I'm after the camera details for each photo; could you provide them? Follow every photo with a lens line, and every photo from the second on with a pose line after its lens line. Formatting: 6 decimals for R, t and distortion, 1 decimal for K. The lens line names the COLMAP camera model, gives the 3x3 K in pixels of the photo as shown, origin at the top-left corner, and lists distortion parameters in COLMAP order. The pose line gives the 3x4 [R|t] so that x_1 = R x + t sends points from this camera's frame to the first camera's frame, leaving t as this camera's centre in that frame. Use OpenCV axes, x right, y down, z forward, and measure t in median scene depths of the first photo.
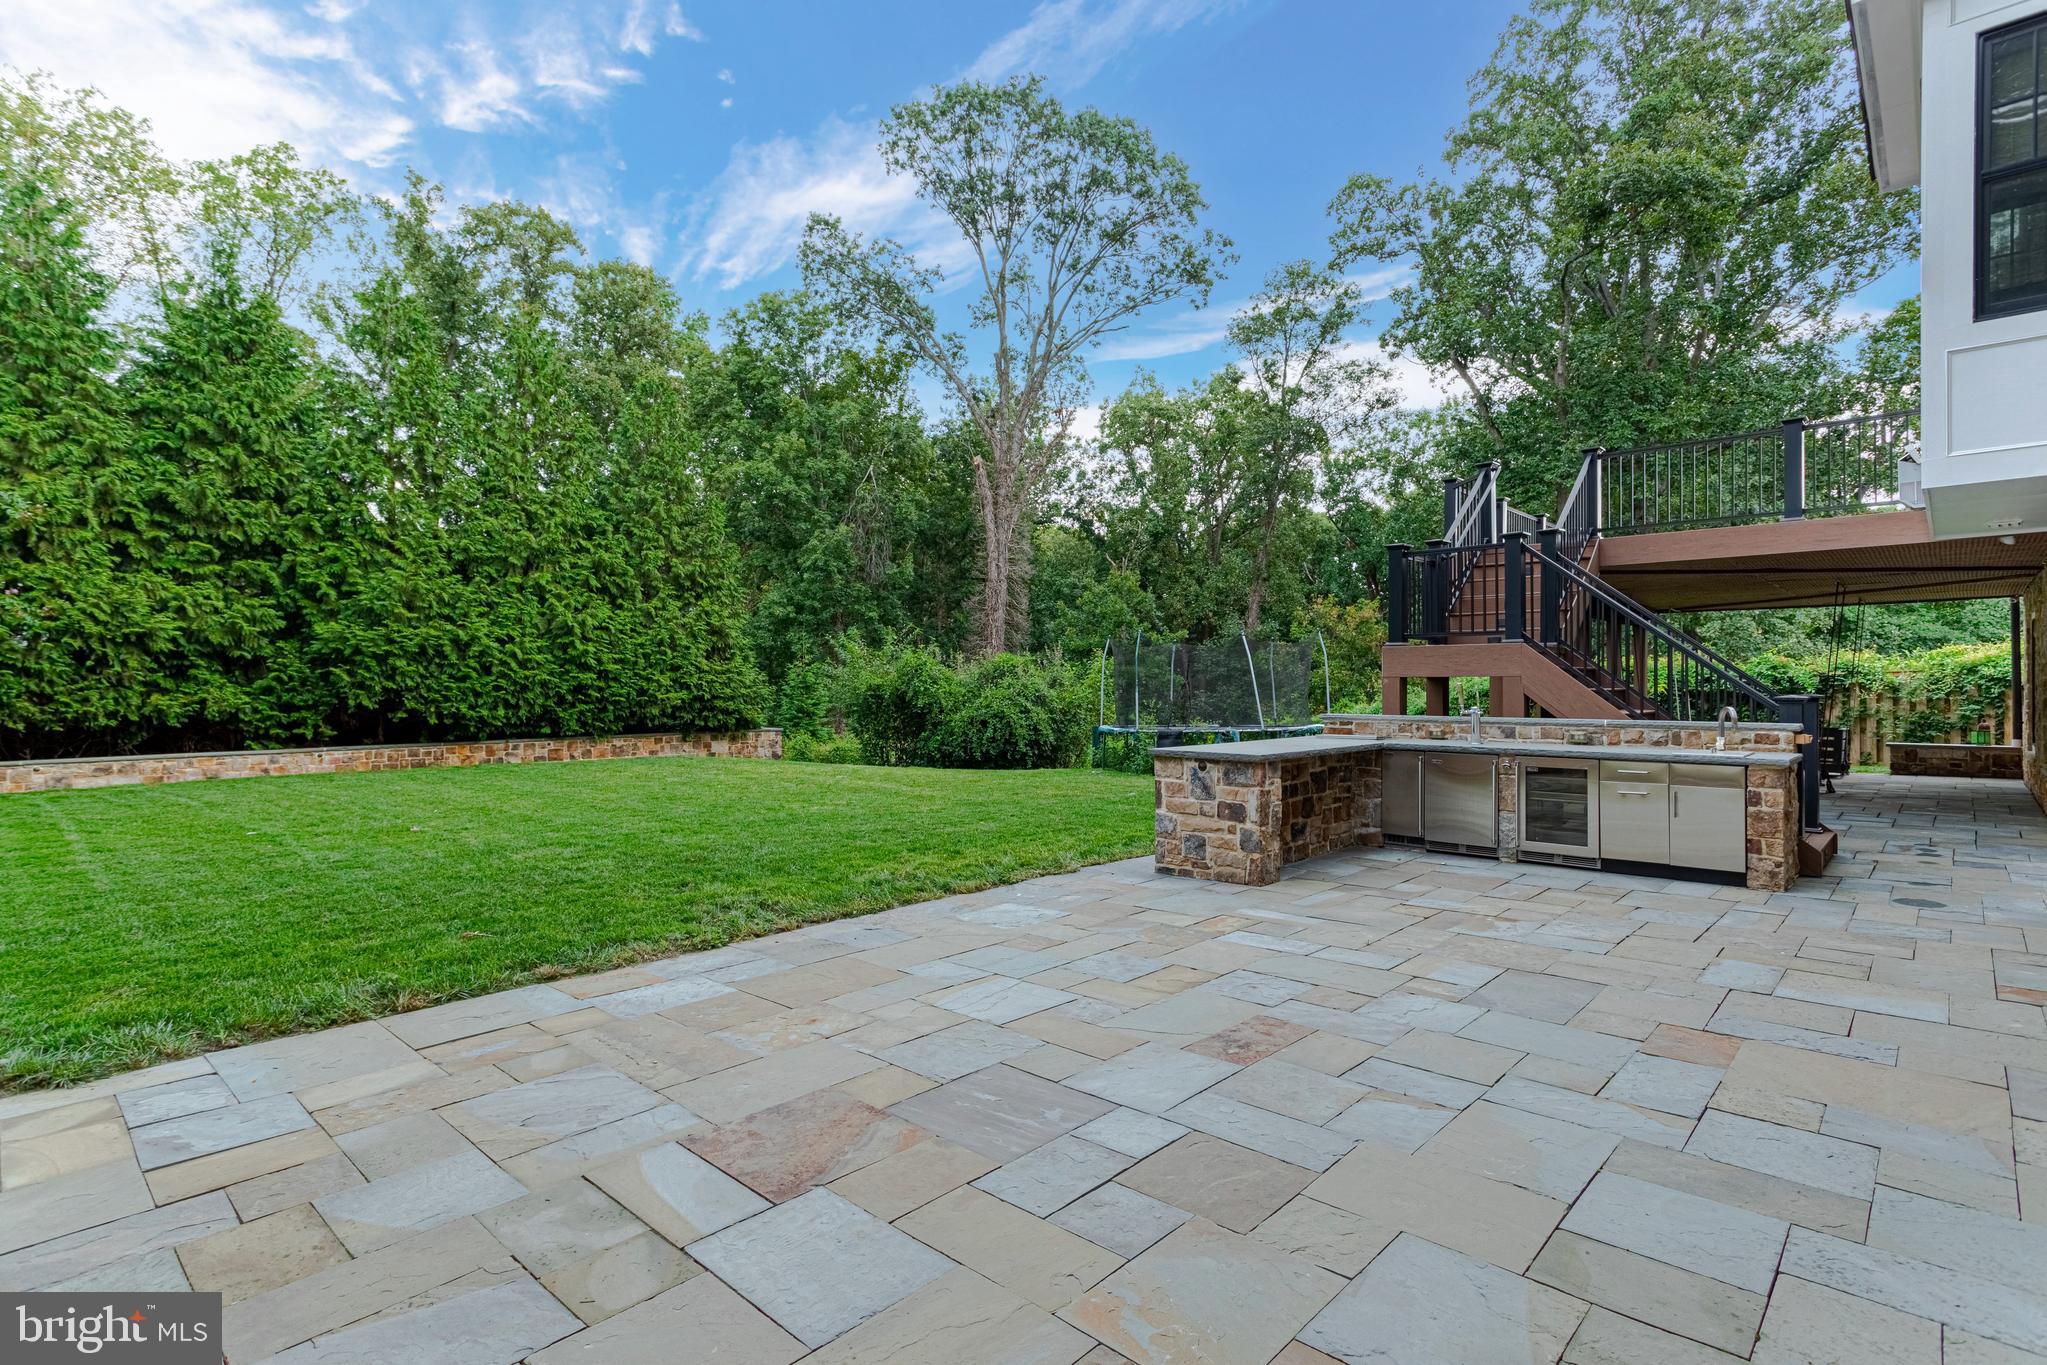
lens RADIAL K [[993.2, 0, 1017.0], [0, 993.2, 684.2], [0, 0, 1]] dist [0.008204, 0.001848]
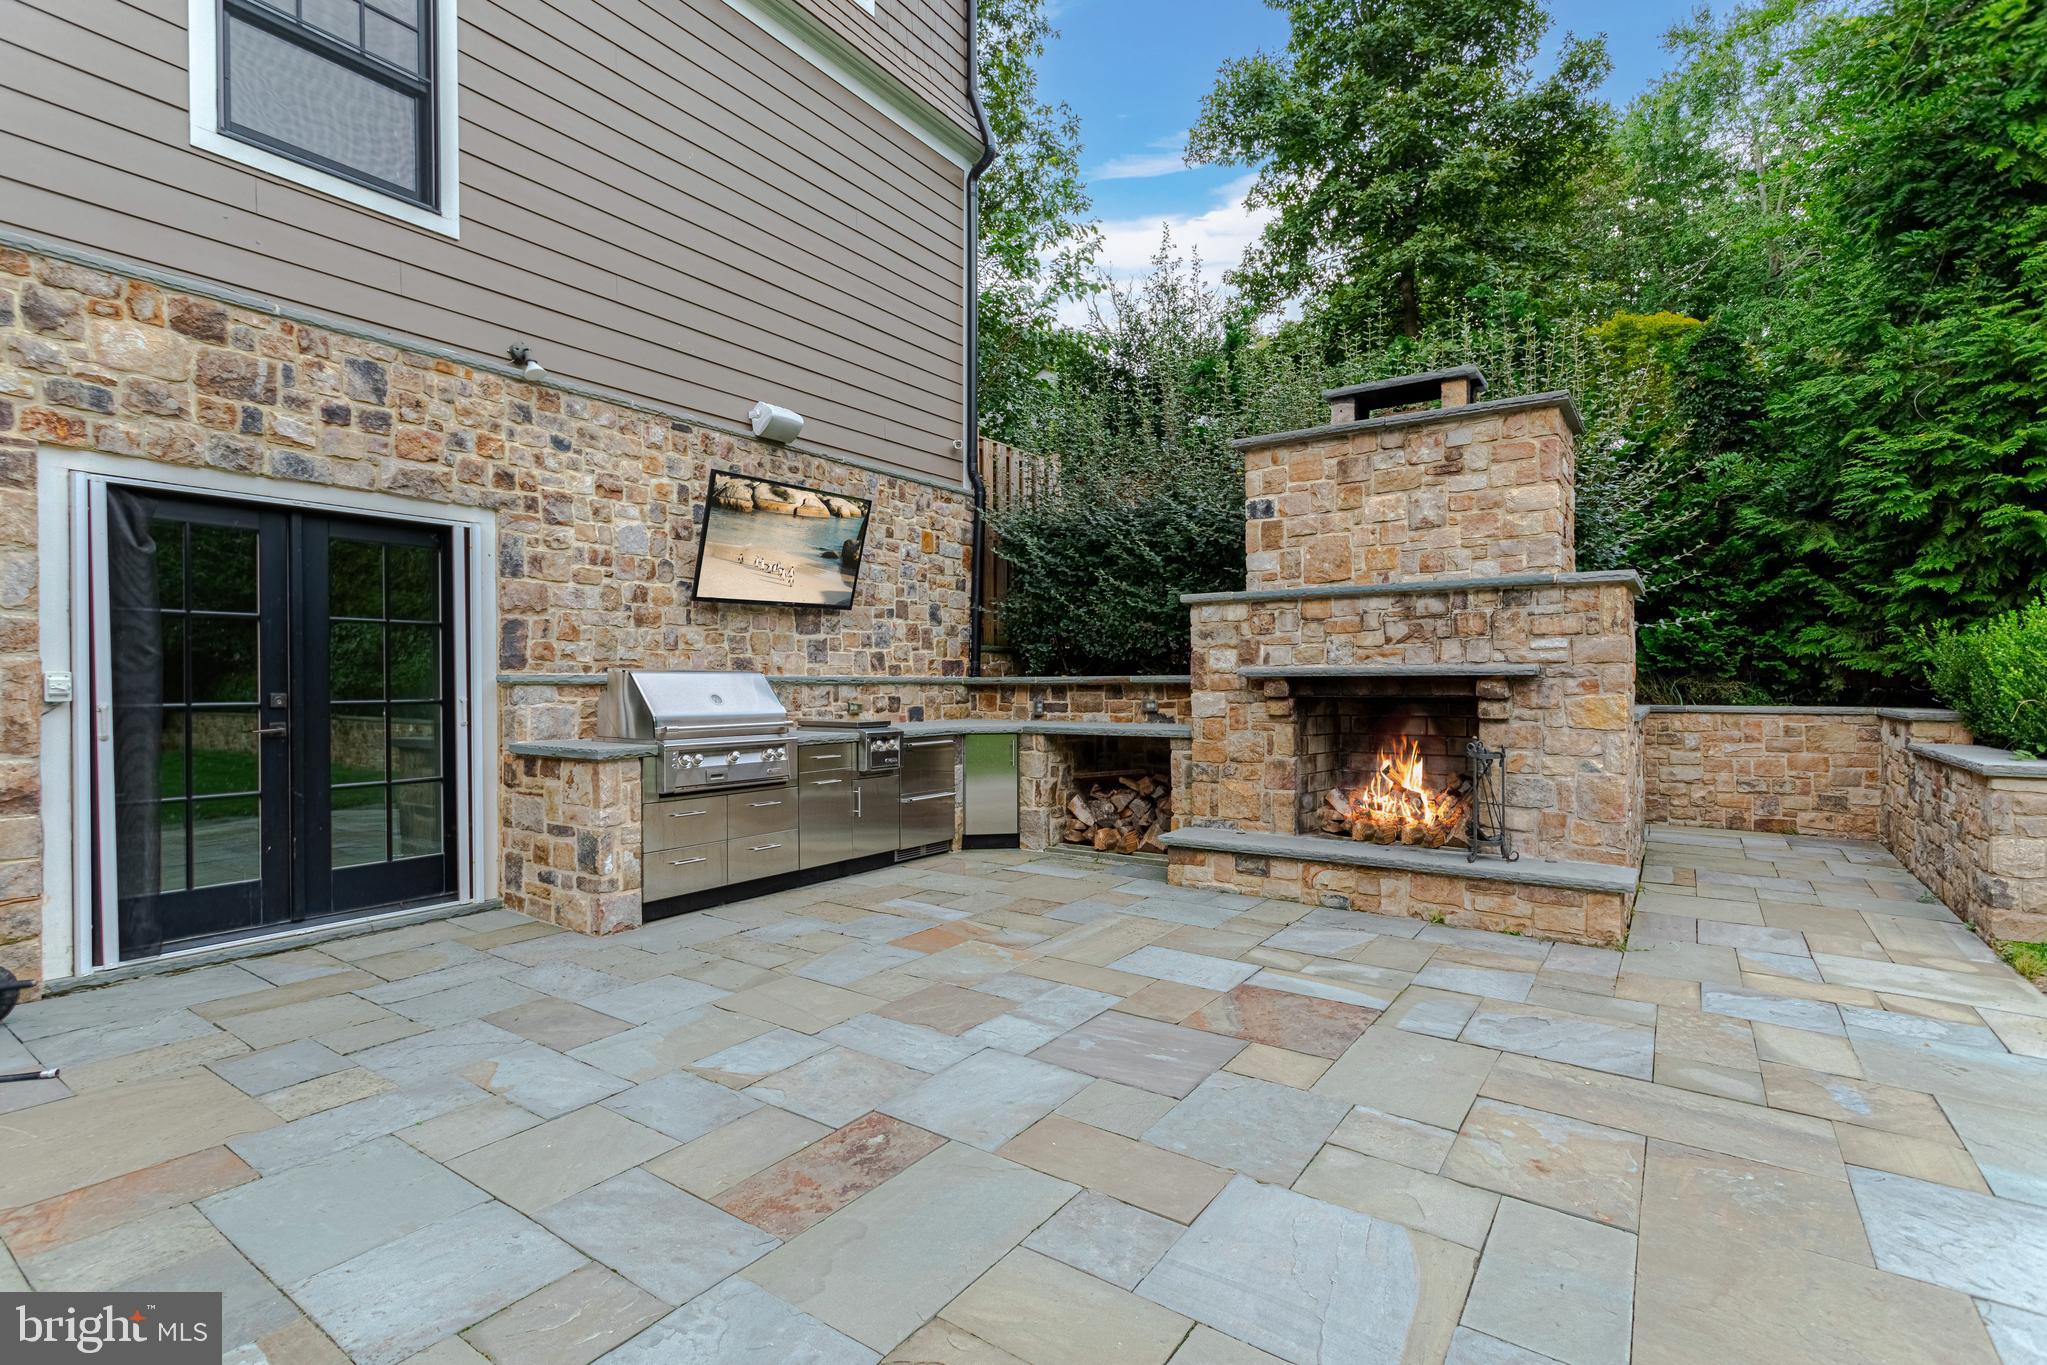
lens RADIAL K [[966.0, 0, 1019.5], [0, 966.0, 682.4], [0, 0, 1]] dist [0.005052, 0.002084]
pose [[-0.989357, 0.005372, -0.145407, 0.030662], [0.005563, 0.999984, -0.000906, 0.006301], [0.145400, -0.001706, -0.989371, 0.242155]]
